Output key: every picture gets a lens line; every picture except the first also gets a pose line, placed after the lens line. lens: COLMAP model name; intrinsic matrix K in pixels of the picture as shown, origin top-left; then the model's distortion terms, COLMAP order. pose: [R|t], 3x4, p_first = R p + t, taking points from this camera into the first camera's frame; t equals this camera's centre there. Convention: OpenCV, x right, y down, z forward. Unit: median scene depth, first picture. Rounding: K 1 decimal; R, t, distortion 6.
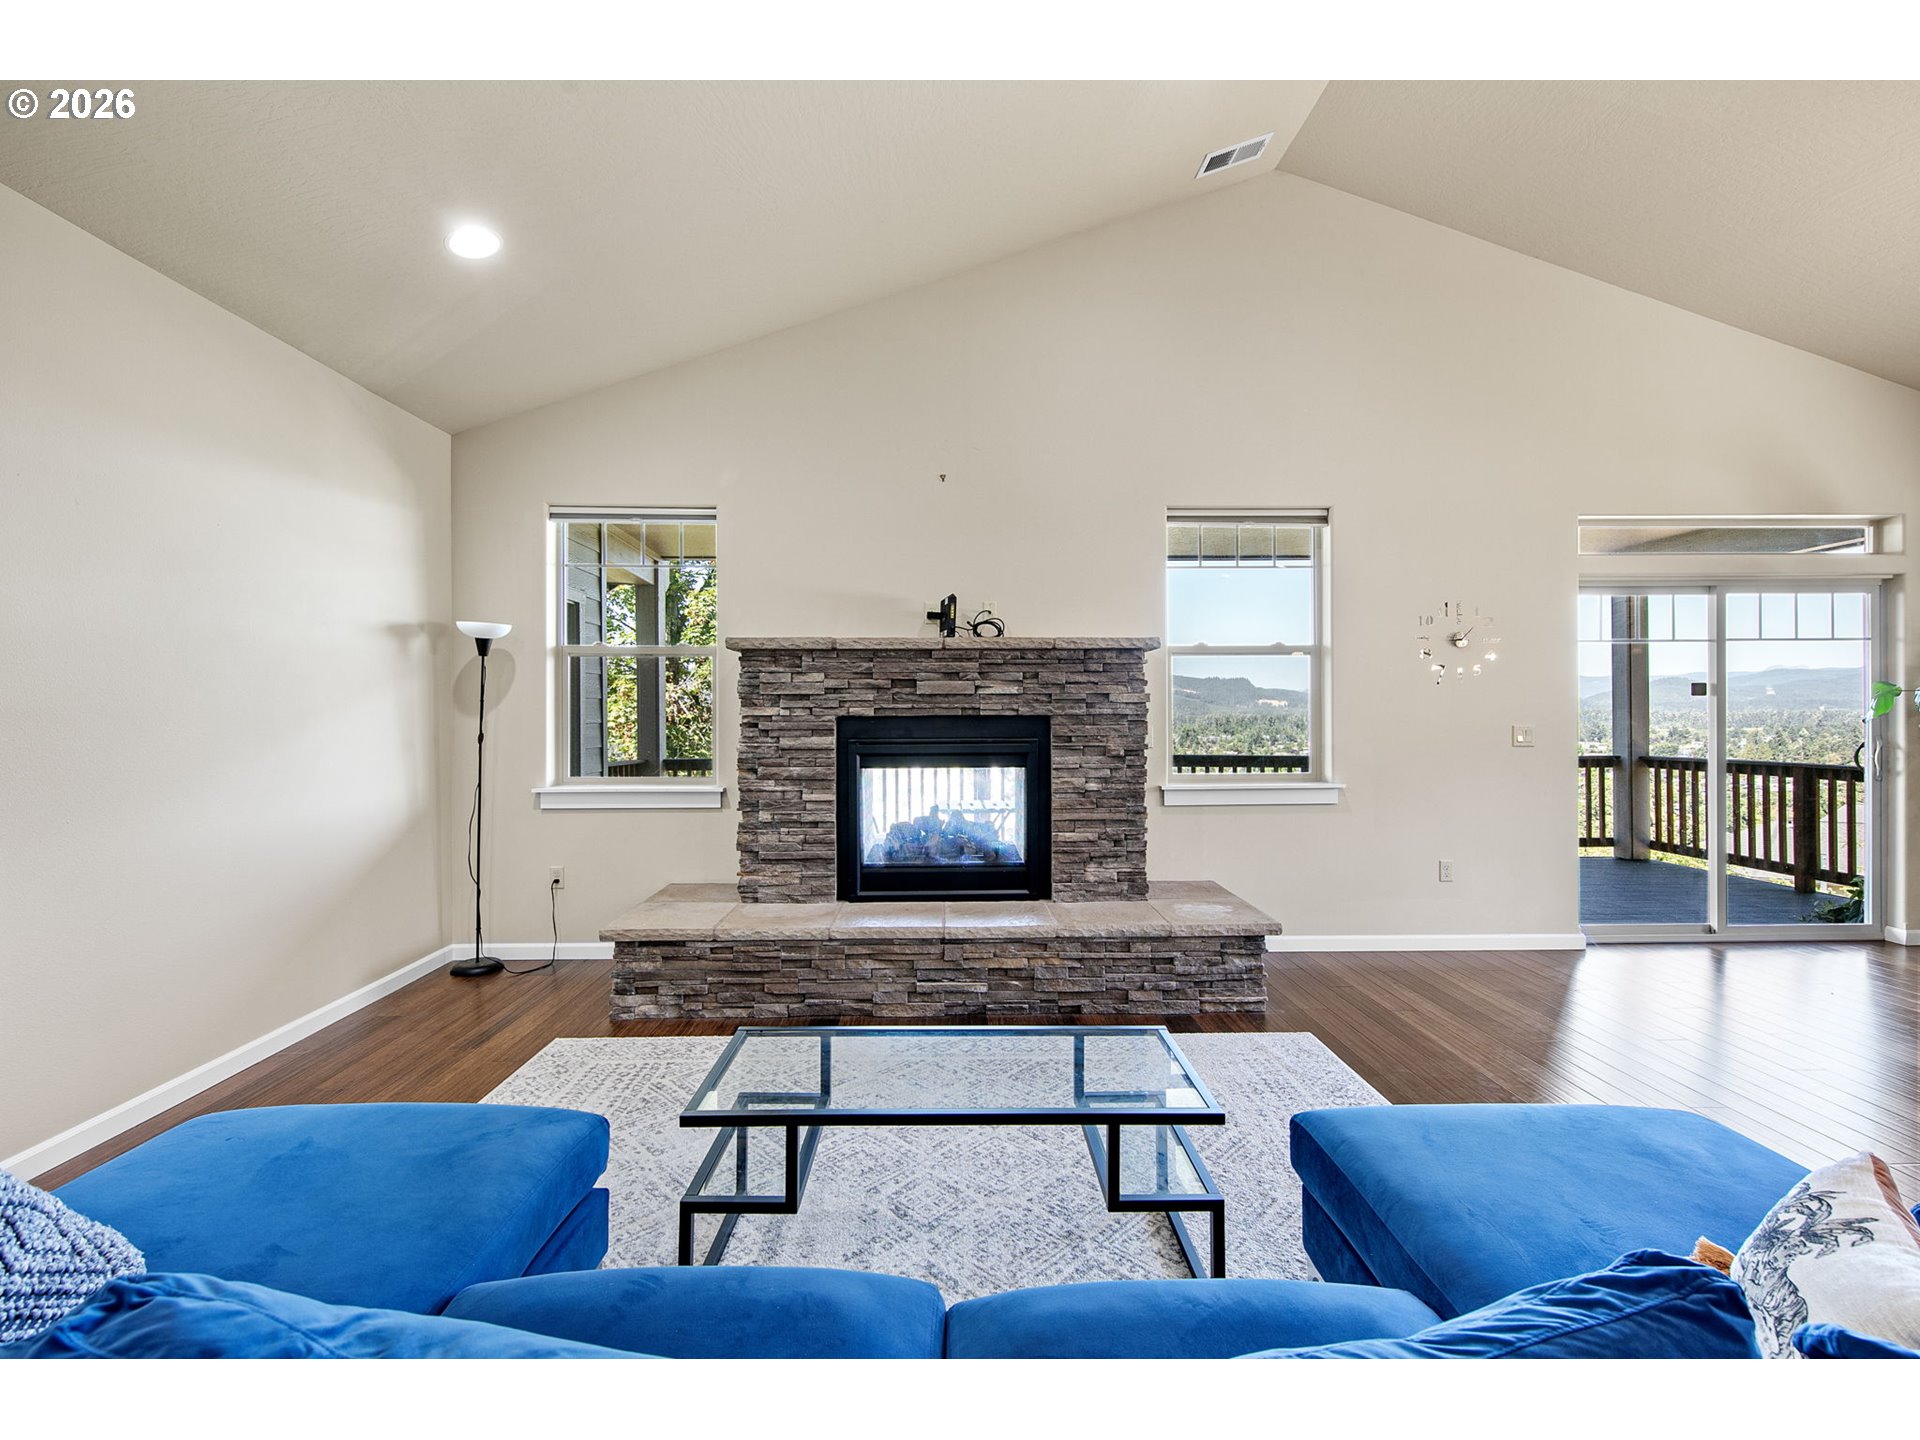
lens RADIAL K [[846.4, 0, 954.9], [0, 846.4, 715.5], [0, 0, 1]] dist [-0.000192, 0.000039]
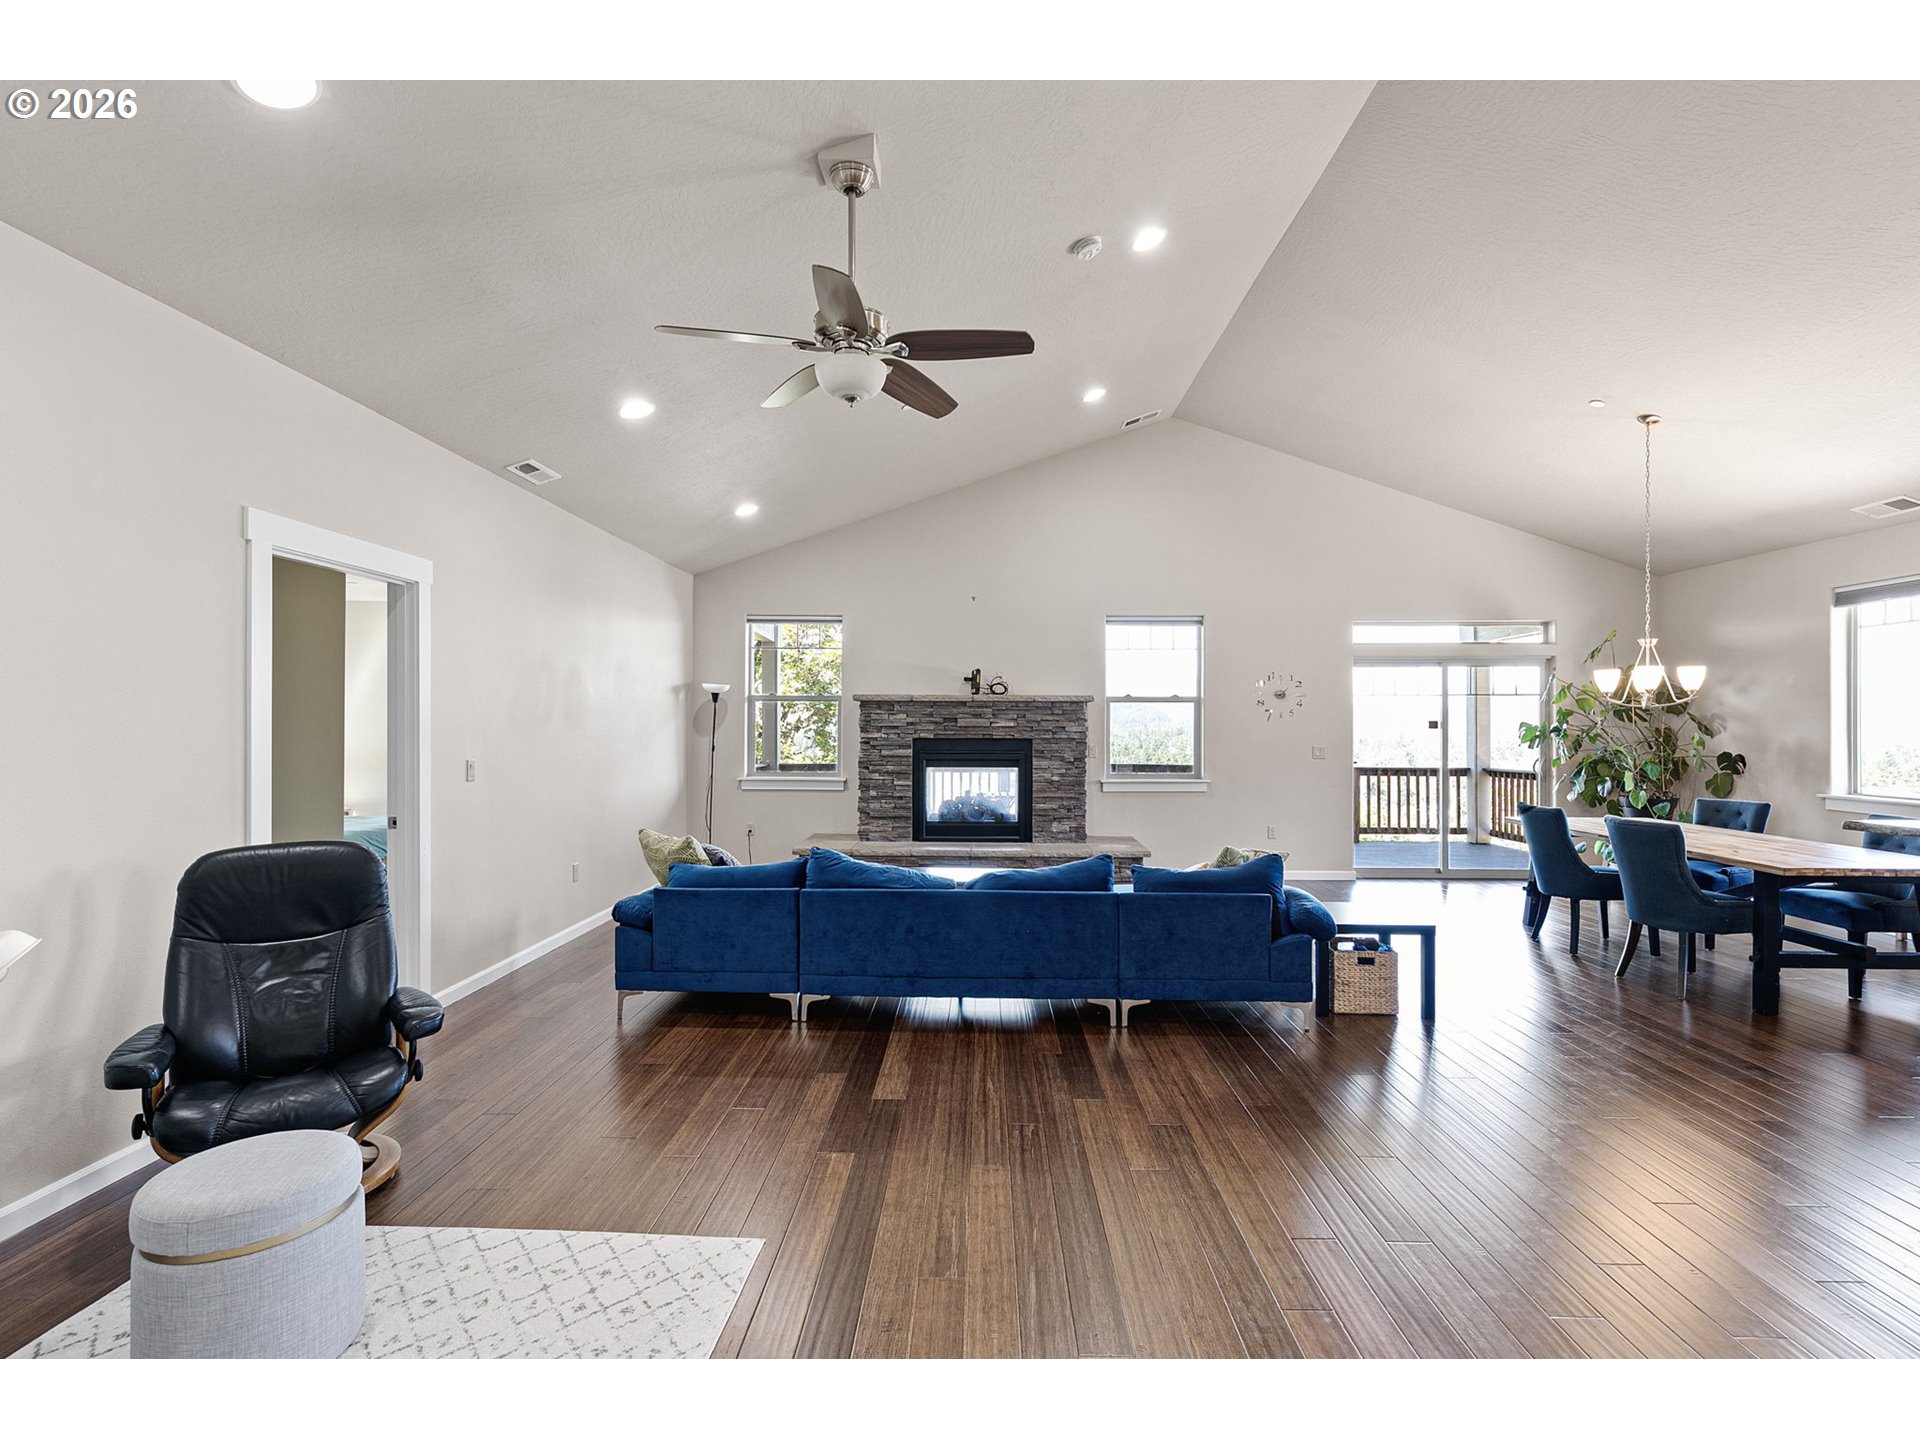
lens RADIAL K [[889.9, 0, 960.0], [0, 889.9, 720.0], [0, 0, 1]] dist [-0.001176, 0.000290]
pose [[0.999254, 0.007219, -0.037947, 0.031006], [-0.007478, 0.999950, -0.006679, -0.025509], [0.037897, 0.006958, 0.999257, -0.874357]]
